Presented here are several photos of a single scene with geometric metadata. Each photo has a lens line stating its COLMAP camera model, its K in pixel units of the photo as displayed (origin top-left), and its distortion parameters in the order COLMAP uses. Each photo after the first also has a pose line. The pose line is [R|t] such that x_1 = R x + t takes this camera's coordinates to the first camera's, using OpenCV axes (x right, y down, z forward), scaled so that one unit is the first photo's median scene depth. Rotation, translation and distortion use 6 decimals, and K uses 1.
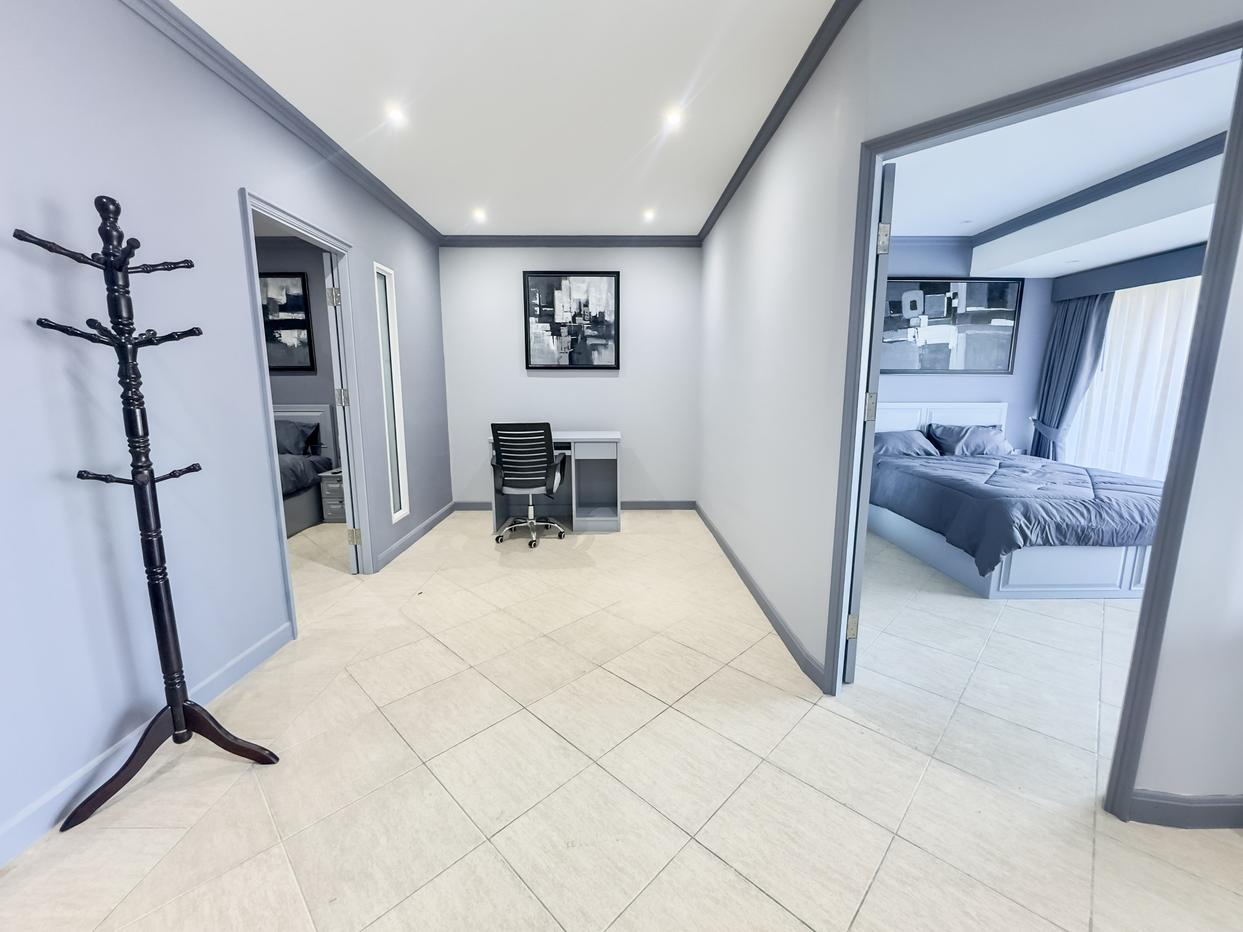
lens RADIAL K [[492.5, 0, 615.8], [0, 492.5, 462.7], [0, 0, 1]] dist [-0.004793, -0.000695]
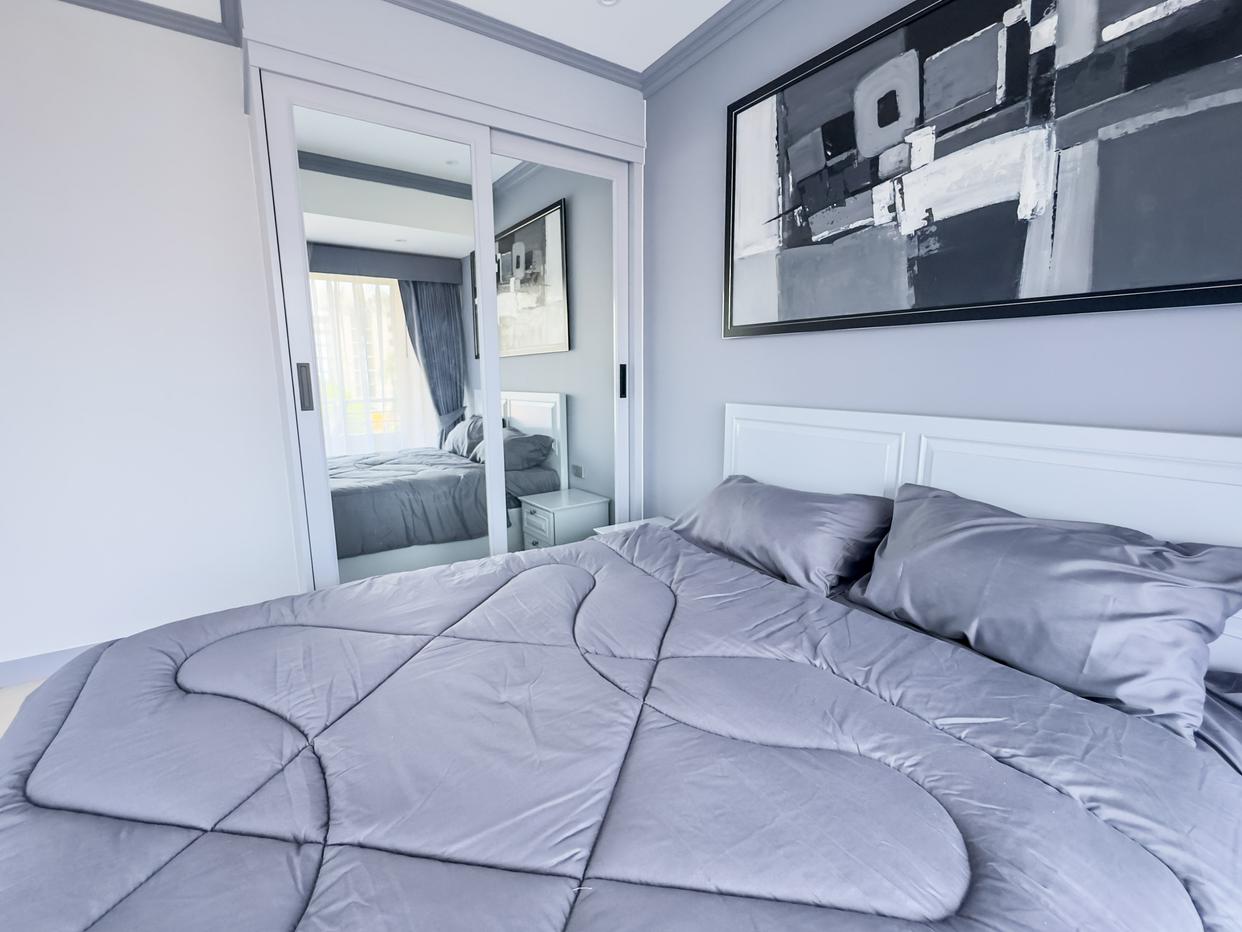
lens RADIAL K [[547.0, 0, 622.1], [0, 547.0, 466.5], [0, 0, 1]] dist [0.001907, 0.000448]
pose [[0.547693, 0.142452, -0.824463, 0.844256], [-0.134072, 0.987608, 0.081576, -0.096251], [0.825867, 0.065859, 0.560005, 0.675795]]
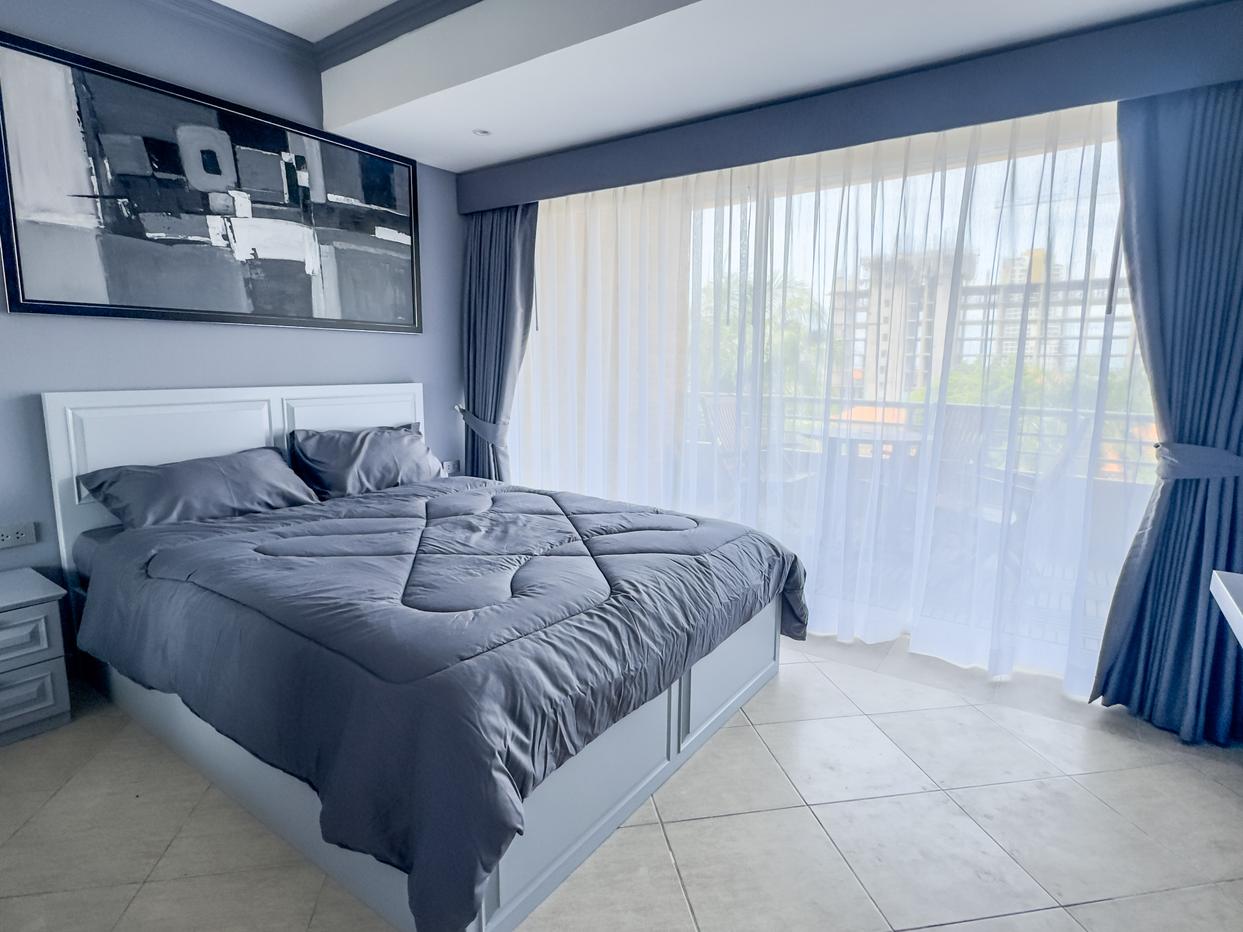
lens RADIAL K [[661.0, 0, 621.6], [0, 661.0, 463.1], [0, 0, 1]] dist [-0.002622, 0.002001]
pose [[0.570872, -0.119212, 0.812338, 0.311763], [0.124011, 0.990571, 0.058219, -0.048130], [-0.811619, 0.067503, 0.580273, 0.391875]]
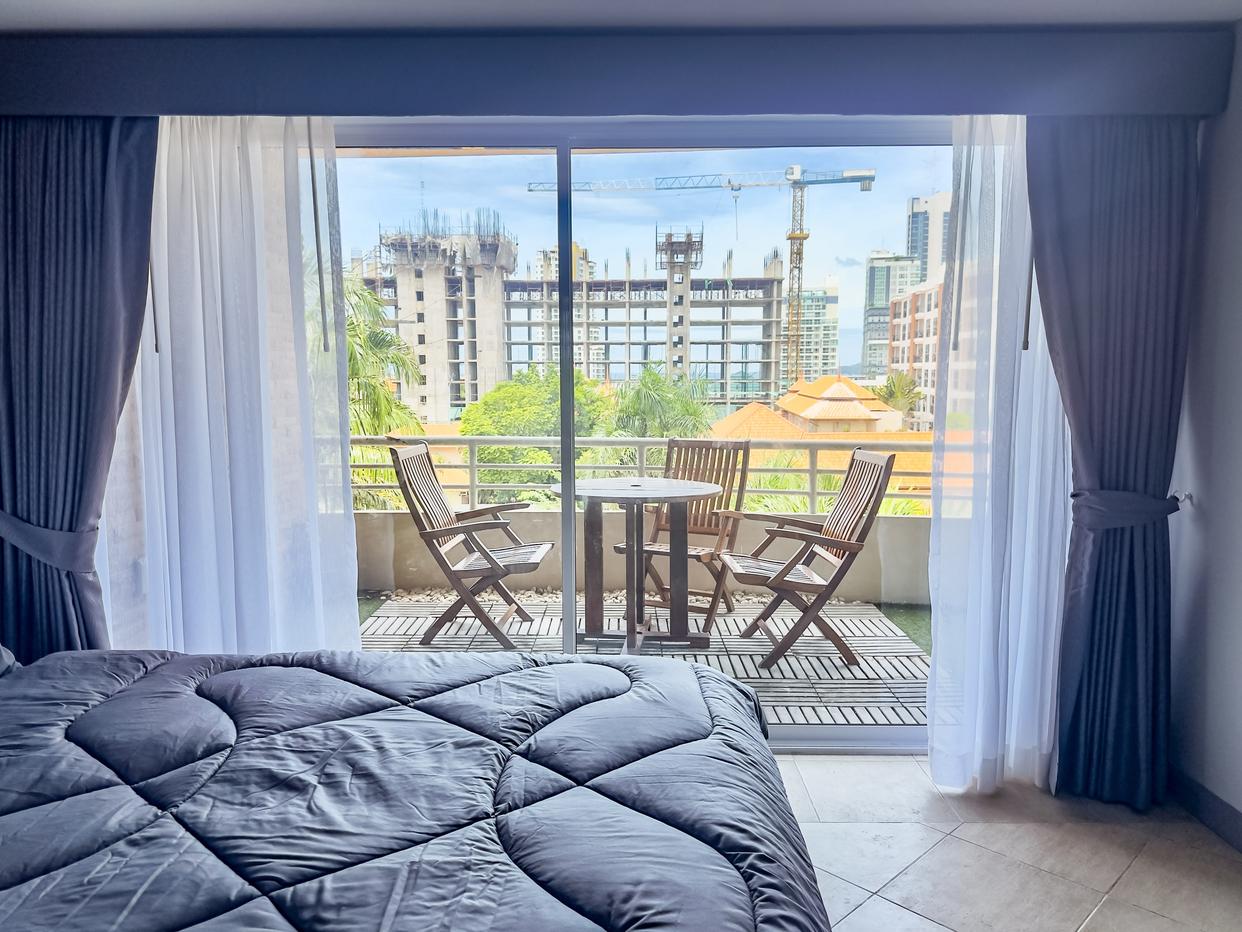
lens RADIAL K [[882.6, 0, 618.8], [0, 882.6, 464.1], [0, 0, 1]] dist [0.003058, -0.001228]
pose [[-0.000807, -0.103341, 0.994646, 0.339740], [0.161583, 0.981562, 0.102112, -0.109529], [-0.986859, 0.160800, 0.015906, 0.627136]]
